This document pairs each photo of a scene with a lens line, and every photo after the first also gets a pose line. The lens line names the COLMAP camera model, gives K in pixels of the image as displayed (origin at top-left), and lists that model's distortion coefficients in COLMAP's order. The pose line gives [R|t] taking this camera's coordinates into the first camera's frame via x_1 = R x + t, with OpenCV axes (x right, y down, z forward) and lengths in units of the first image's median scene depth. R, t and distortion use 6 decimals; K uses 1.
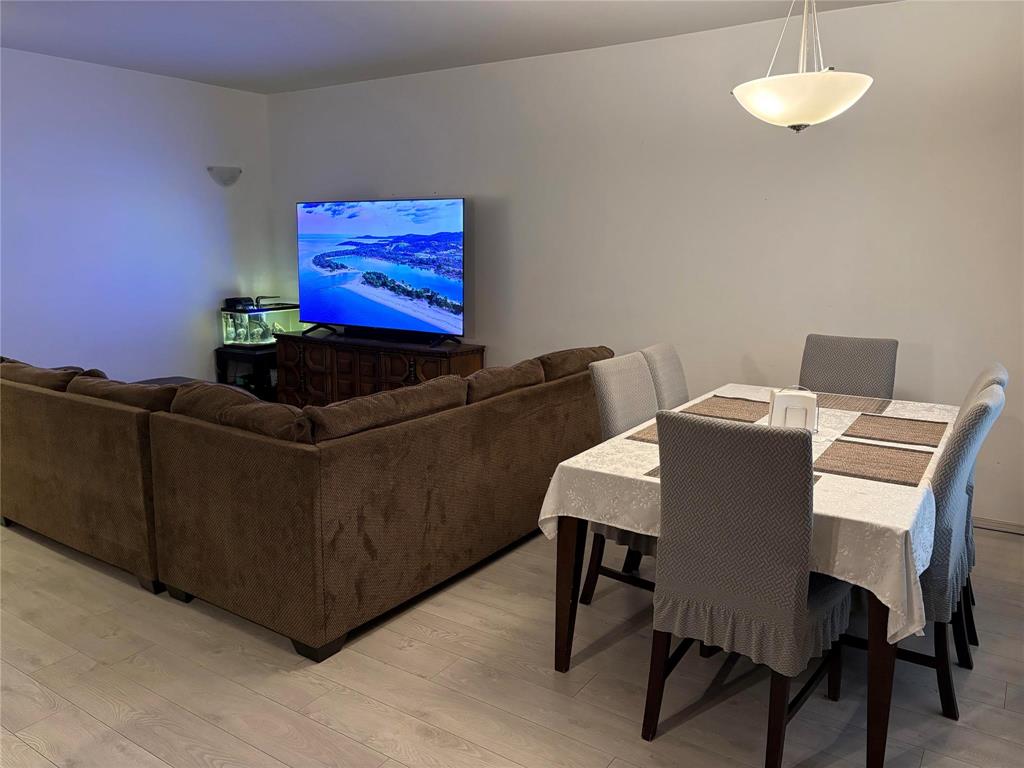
lens RADIAL K [[775.3, 0, 512.0], [0, 775.3, 384.0], [0, 0, 1]] dist [0.023047, -0.002510]
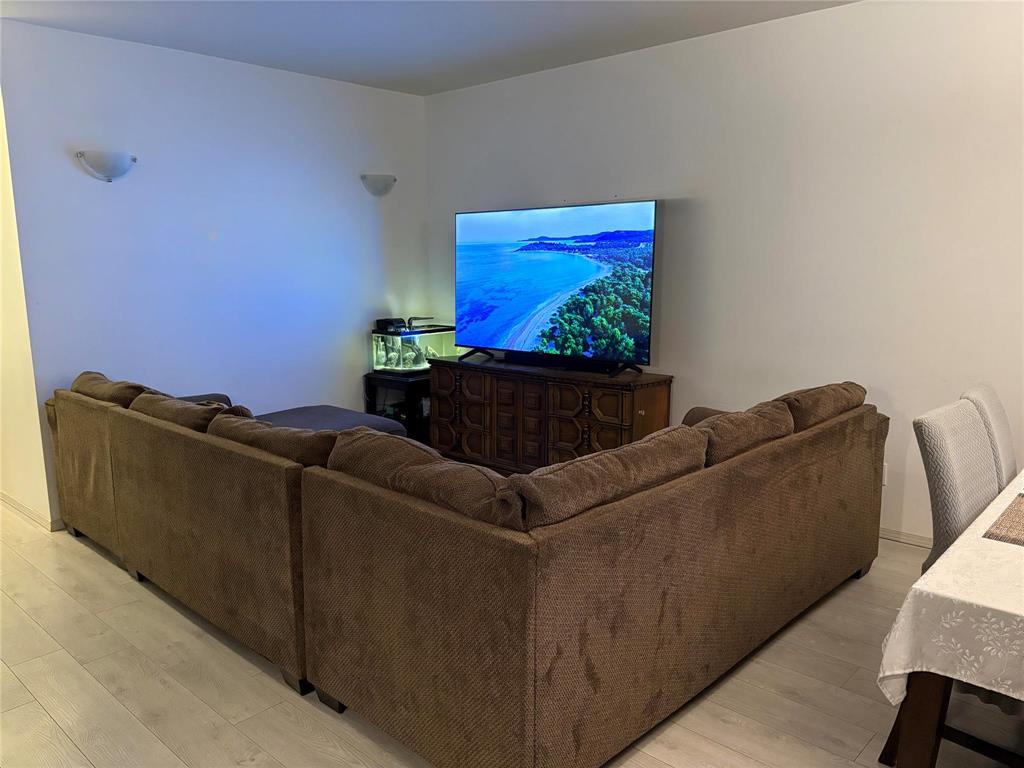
lens RADIAL K [[775.3, 0, 512.0], [0, 775.3, 384.0], [0, 0, 1]] dist [0.023047, -0.002510]
pose [[0.987544, 0.016654, -0.156462, -0.127807], [-0.020453, 0.999533, -0.022706, -0.031511], [0.156011, 0.025624, 0.987423, 0.244224]]
